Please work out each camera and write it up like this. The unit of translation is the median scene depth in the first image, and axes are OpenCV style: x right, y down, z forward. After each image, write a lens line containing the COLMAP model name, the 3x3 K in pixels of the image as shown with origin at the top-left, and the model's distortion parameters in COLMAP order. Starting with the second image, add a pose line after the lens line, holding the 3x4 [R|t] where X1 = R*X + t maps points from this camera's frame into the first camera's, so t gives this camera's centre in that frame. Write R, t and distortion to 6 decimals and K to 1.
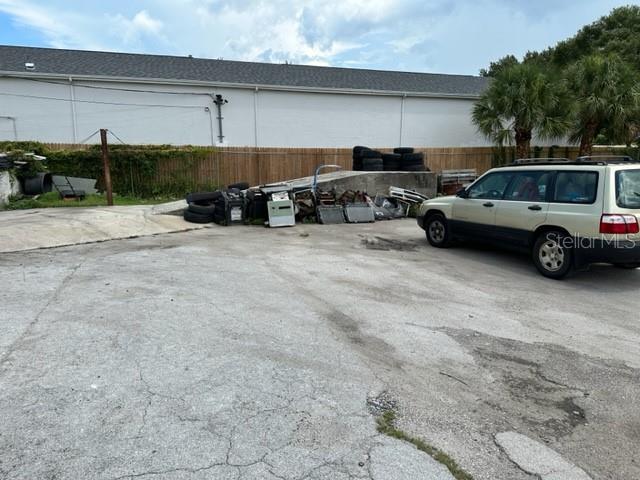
lens RADIAL K [[460.5, 0, 320.6], [0, 460.5, 239.1], [0, 0, 1]] dist [0.002530, 0.001076]
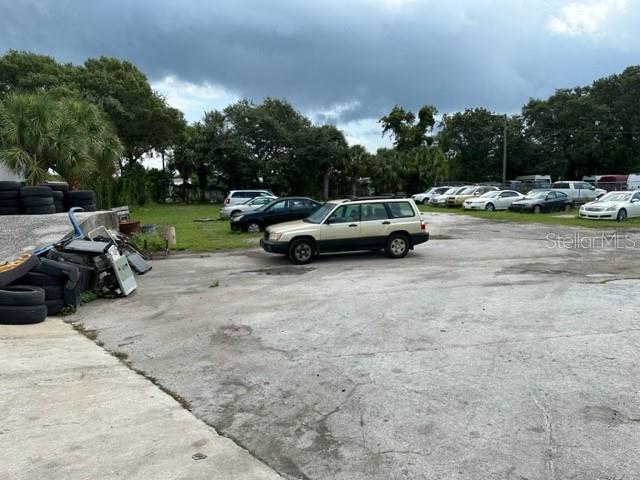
lens RADIAL K [[460.5, 0, 320.0], [0, 460.5, 240.2], [0, 0, 1]] dist [0.002530, 0.001076]
pose [[0.107058, -0.112239, 0.987897, -0.652792], [0.178475, 0.979638, 0.091959, -0.102783], [-0.978103, 0.166470, 0.124909, 0.503391]]
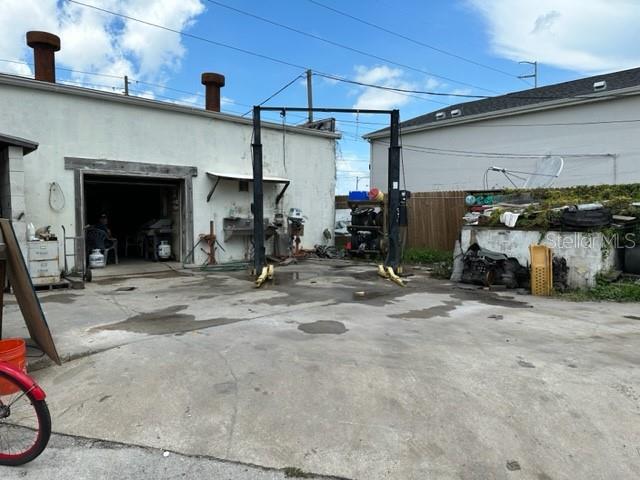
lens RADIAL K [[460.5, 0, 321.1], [0, 460.5, 239.4], [0, 0, 1]] dist [0.002530, 0.001076]
pose [[0.436537, 0.046692, -0.898474, -0.303921], [-0.150436, 0.988381, -0.021727, -0.071606], [0.887020, 0.144647, 0.438489, 0.424905]]
